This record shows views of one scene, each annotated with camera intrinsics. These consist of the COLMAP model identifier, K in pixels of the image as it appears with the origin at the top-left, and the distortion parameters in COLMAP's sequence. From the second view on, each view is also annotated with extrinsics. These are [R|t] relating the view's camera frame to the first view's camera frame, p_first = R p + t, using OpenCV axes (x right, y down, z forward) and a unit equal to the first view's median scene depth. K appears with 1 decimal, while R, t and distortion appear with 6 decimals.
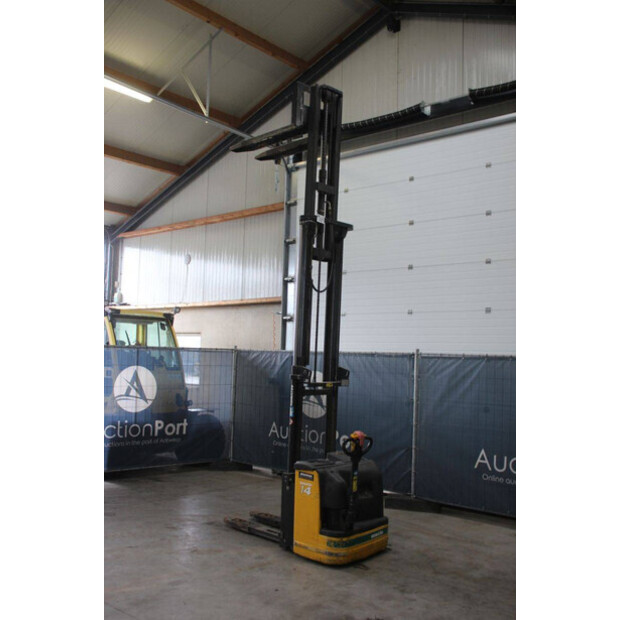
lens RADIAL K [[632.2, 0, 316.6], [0, 632.2, 312.1], [0, 0, 1]] dist [-0.048120, 0.000000]
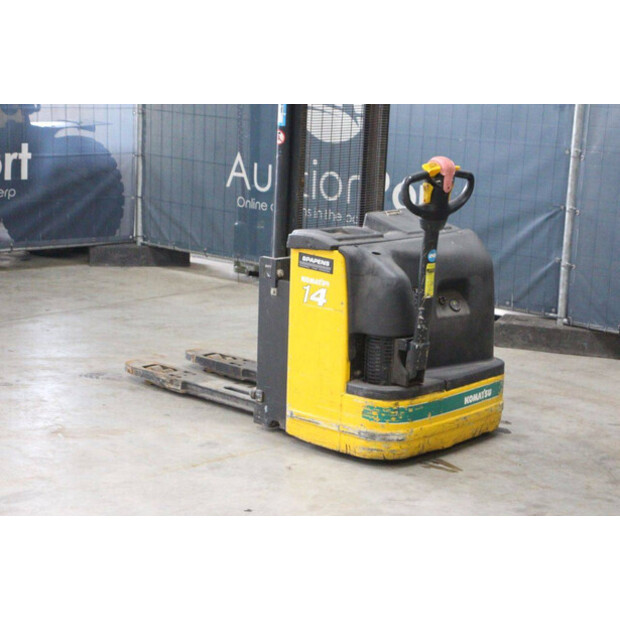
lens RADIAL K [[1455.6, 0, 317.9], [0, 1455.6, 309.1], [0, 0, 1]] dist [0.434516, 0.000000]
pose [[0.999921, 0.006158, -0.010926, -0.003298], [-0.003131, 0.966138, 0.258005, 0.027512], [0.012145, -0.257951, 0.966082, 0.026002]]
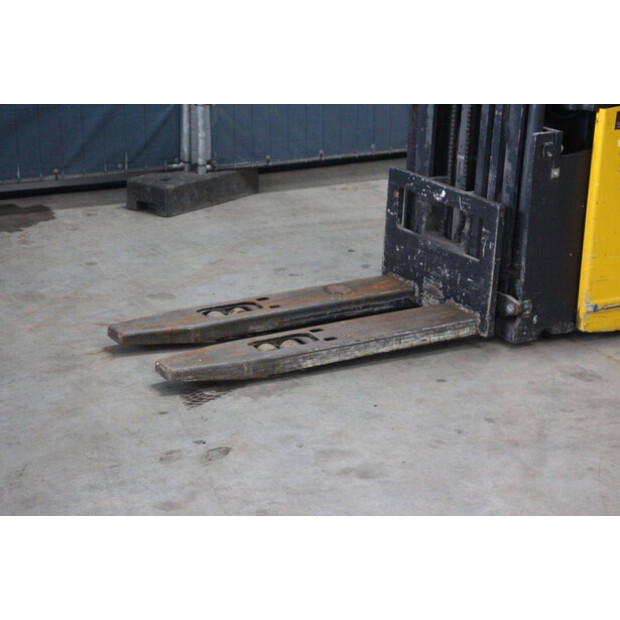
lens RADIAL K [[1455.6, 0, 311.9], [0, 1455.6, 304.1], [0, 0, 1]] dist [0.434516, 0.000000]
pose [[0.301537, -0.307187, 0.902614, -0.704584], [-0.083783, 0.934478, 0.346021, 0.064685], [-0.949766, -0.179962, 0.256042, 0.760275]]
